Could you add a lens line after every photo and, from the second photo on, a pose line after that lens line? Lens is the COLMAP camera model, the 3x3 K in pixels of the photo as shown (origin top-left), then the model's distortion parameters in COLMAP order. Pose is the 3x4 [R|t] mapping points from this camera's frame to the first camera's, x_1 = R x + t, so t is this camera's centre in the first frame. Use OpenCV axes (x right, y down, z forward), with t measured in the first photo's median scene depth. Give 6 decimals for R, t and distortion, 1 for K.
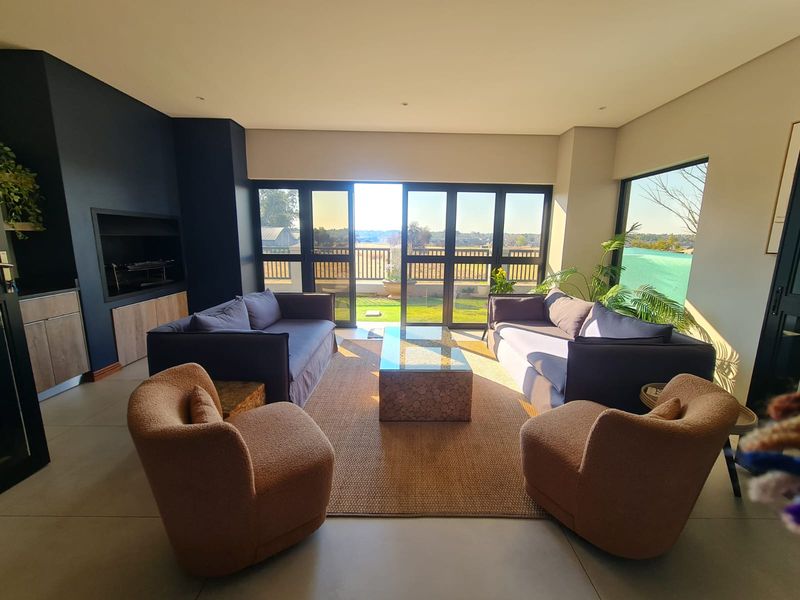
lens RADIAL K [[328.7, 0, 407.7], [0, 328.7, 299.0], [0, 0, 1]] dist [-0.000269, 0.000261]
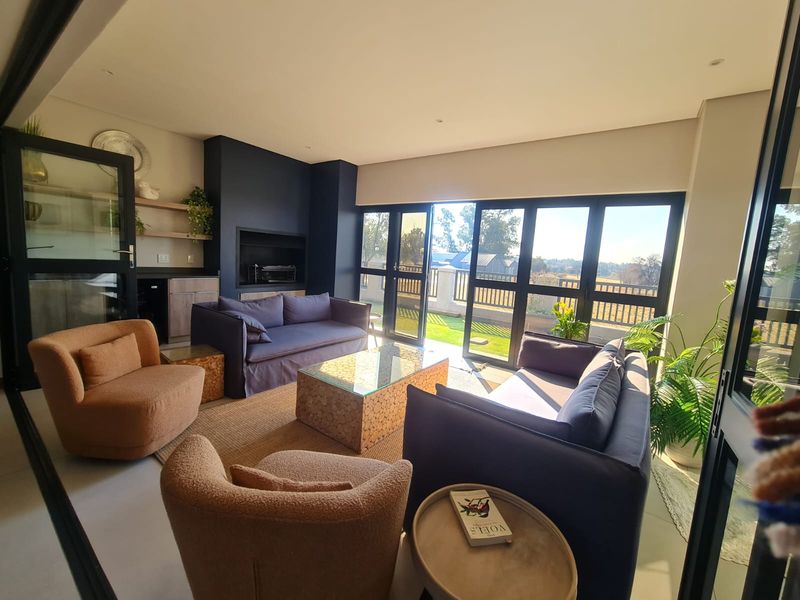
lens RADIAL K [[328.7, 0, 406.7], [0, 328.7, 297.7], [0, 0, 1]] dist [-0.000269, 0.000261]
pose [[0.800120, 0.115125, -0.588689, 0.402280], [-0.166264, 0.985521, -0.033249, -0.017784], [0.576337, 0.124481, 0.807676, 0.158724]]
